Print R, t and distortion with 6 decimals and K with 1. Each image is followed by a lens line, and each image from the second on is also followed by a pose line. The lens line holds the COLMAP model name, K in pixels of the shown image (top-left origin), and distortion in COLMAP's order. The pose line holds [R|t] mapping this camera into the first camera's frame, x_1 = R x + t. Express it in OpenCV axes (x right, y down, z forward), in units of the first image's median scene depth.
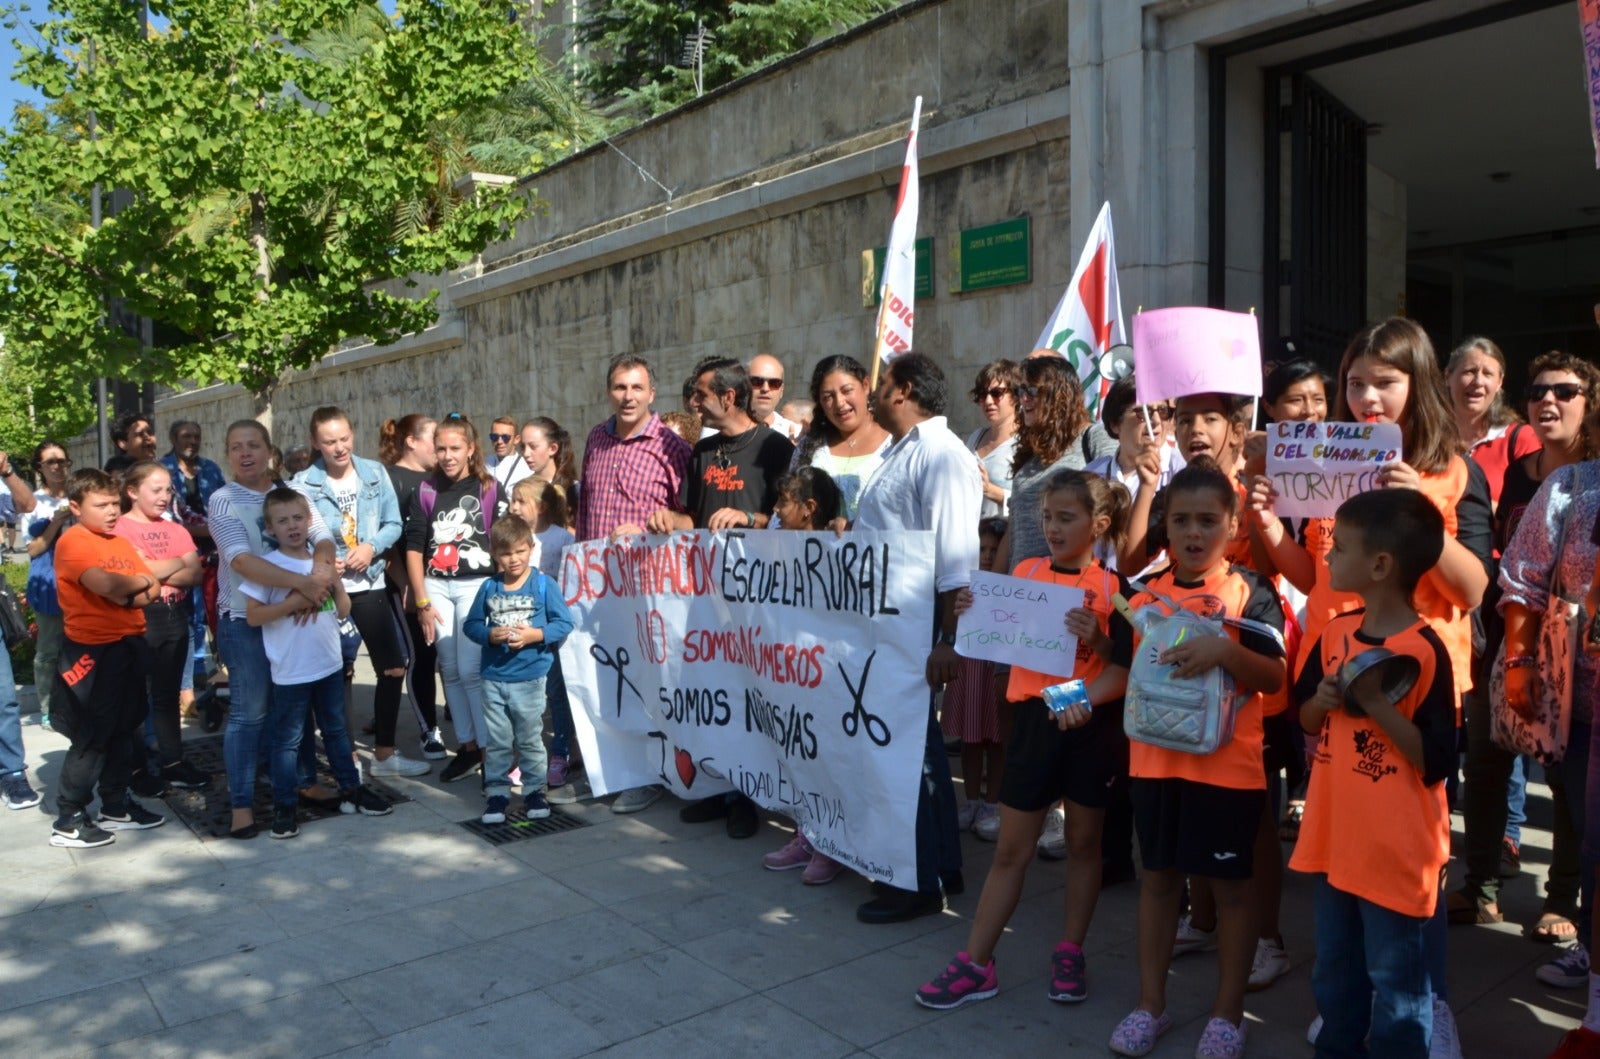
lens RADIAL K [[1281.1, 0, 762.7], [0, 1281.1, 509.4], [0, 0, 1]] dist [0.041285, -0.001949]
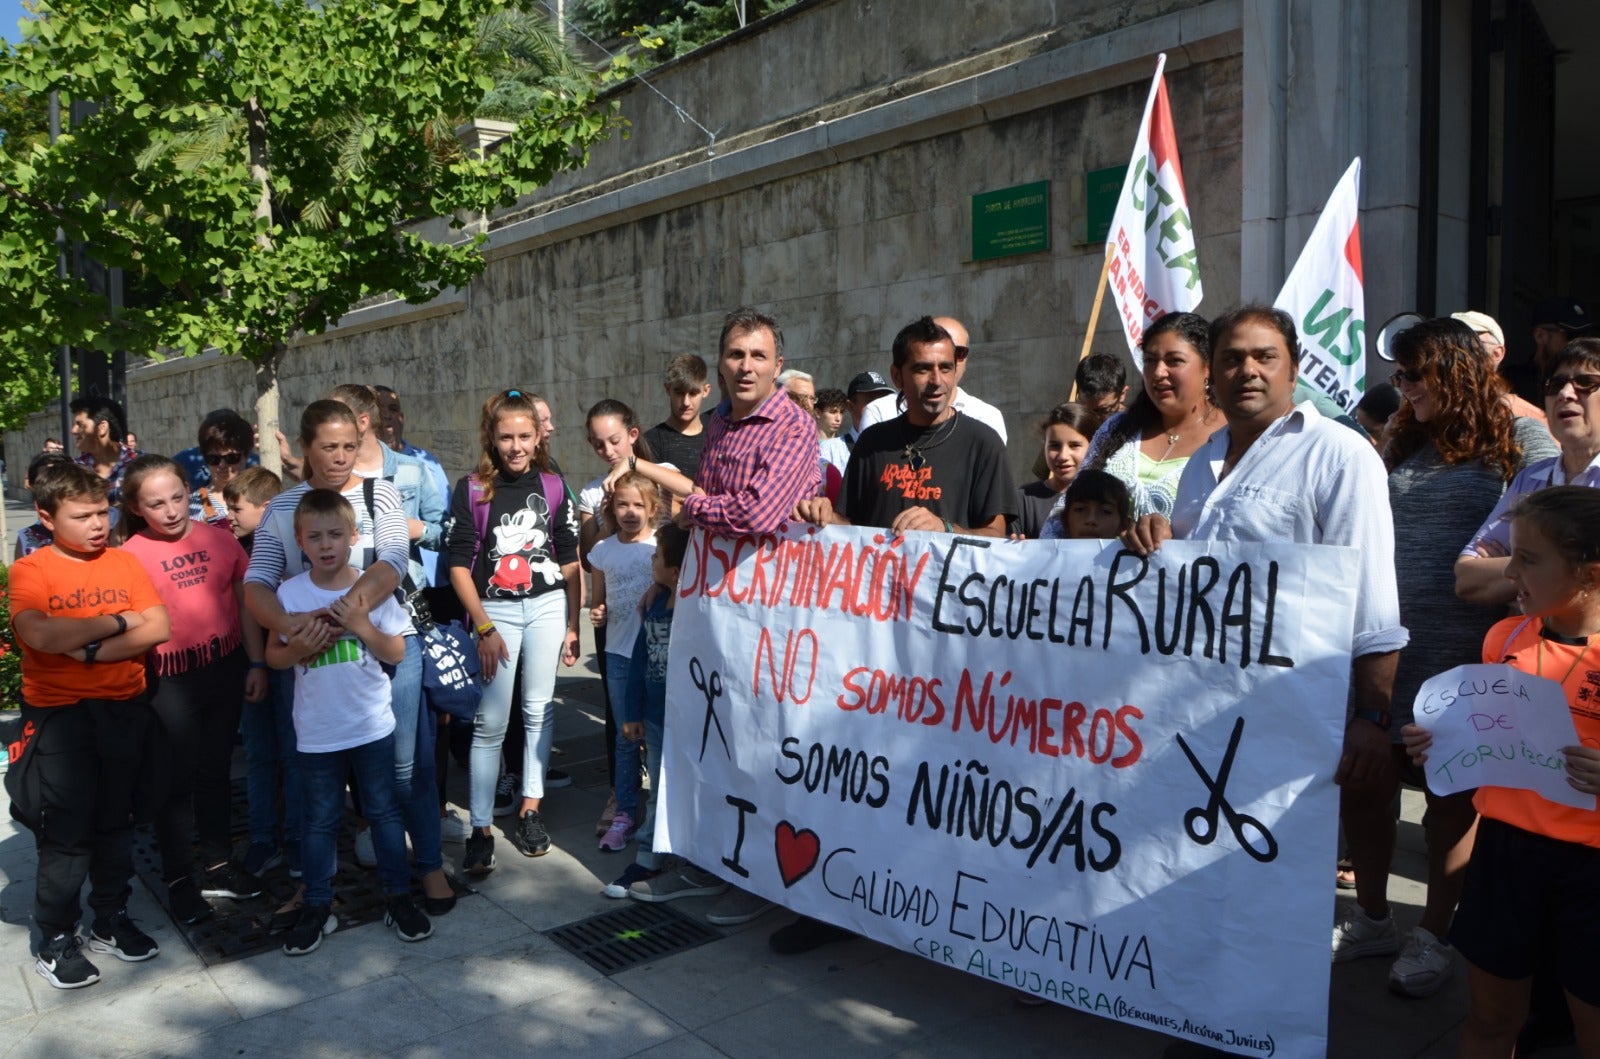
lens RADIAL K [[1237.6, 0, 800.0], [0, 1237.6, 529.5], [0, 0, 1]] dist [-0.001432, 0.008435]
pose [[0.998174, -0.010391, 0.059499, -0.109772], [0.007761, 0.998990, 0.044262, -0.020556], [-0.059899, -0.043720, 0.997247, 0.222471]]
